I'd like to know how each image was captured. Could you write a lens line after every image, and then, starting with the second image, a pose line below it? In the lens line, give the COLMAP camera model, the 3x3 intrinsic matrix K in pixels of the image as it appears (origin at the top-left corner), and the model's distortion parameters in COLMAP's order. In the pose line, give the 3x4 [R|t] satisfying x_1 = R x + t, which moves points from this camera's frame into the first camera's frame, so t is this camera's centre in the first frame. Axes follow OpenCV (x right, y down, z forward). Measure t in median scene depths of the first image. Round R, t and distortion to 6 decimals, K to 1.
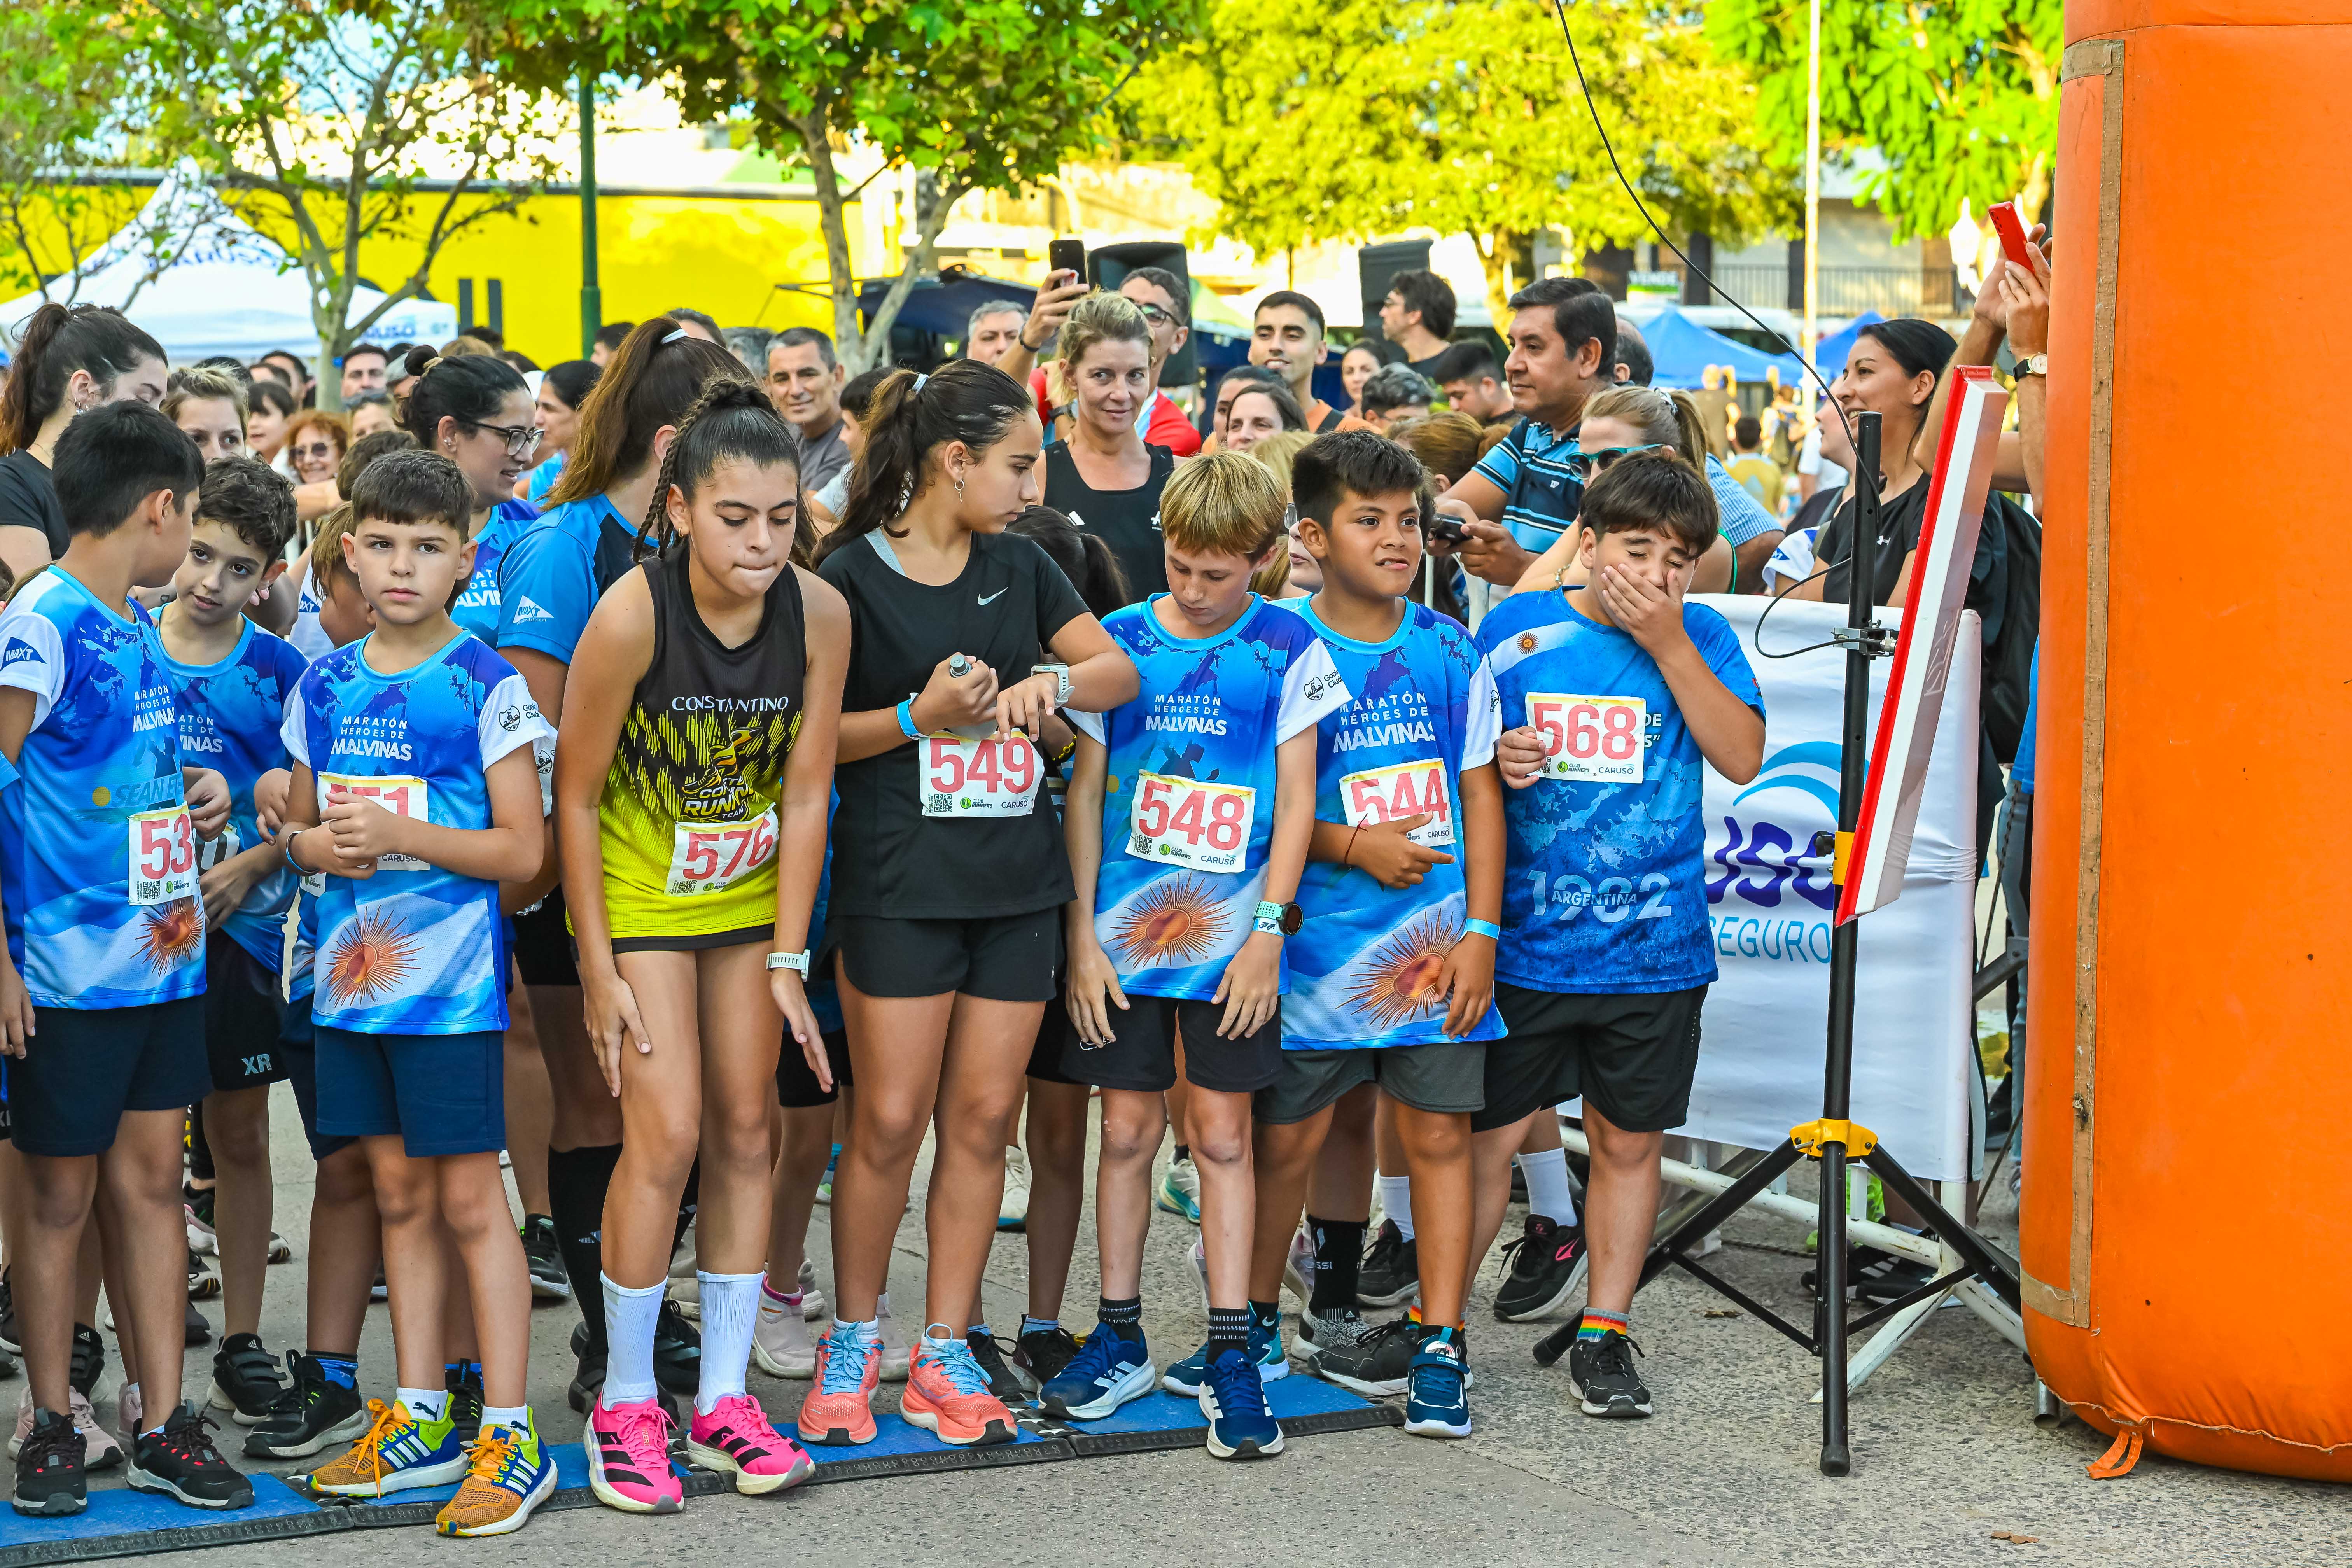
lens RADIAL K [[4656.4, 0, 1176.0], [0, 4656.4, 784.0], [0, 0, 1]] dist [-0.007103, -0.230396]
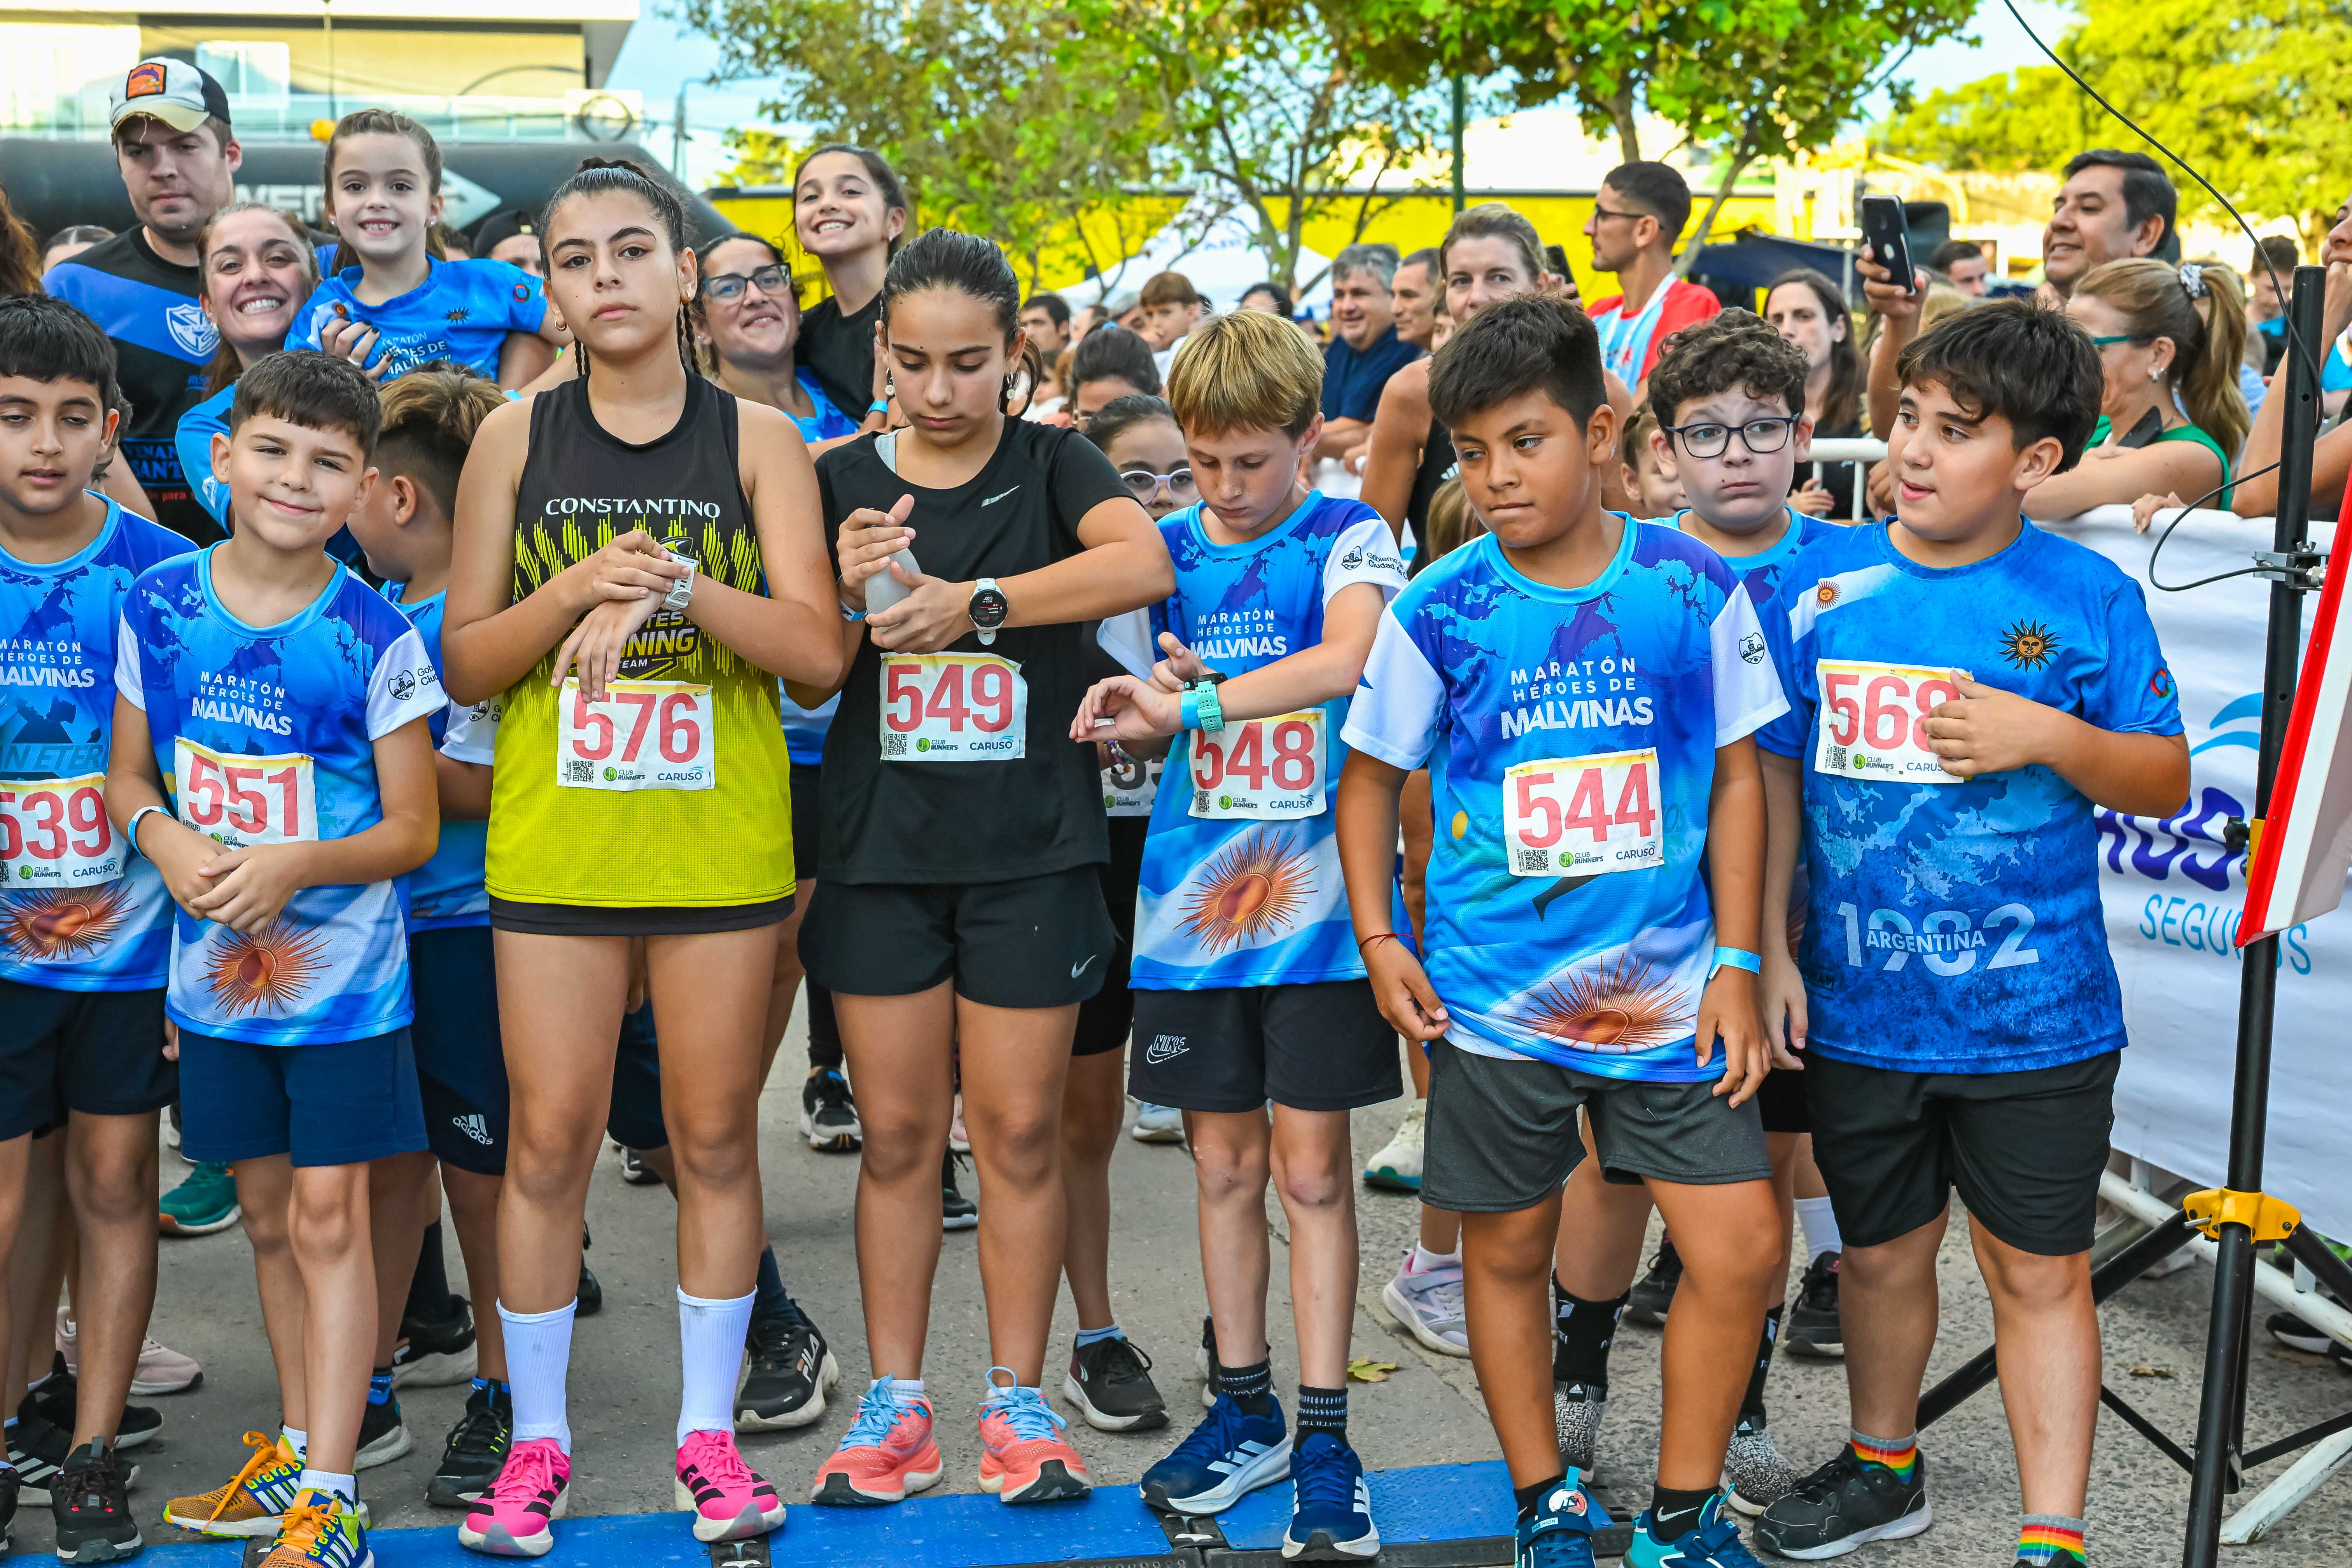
lens RADIAL K [[3385.5, 0, 1176.0], [0, 3385.5, 784.0], [0, 0, 1]] dist [-0.002397, -0.067316]
pose [[0.965507, 0.024183, -0.259251, 0.033987], [-0.013588, 0.999000, 0.042584, -0.004946], [0.260022, -0.037593, 0.964871, 0.123376]]
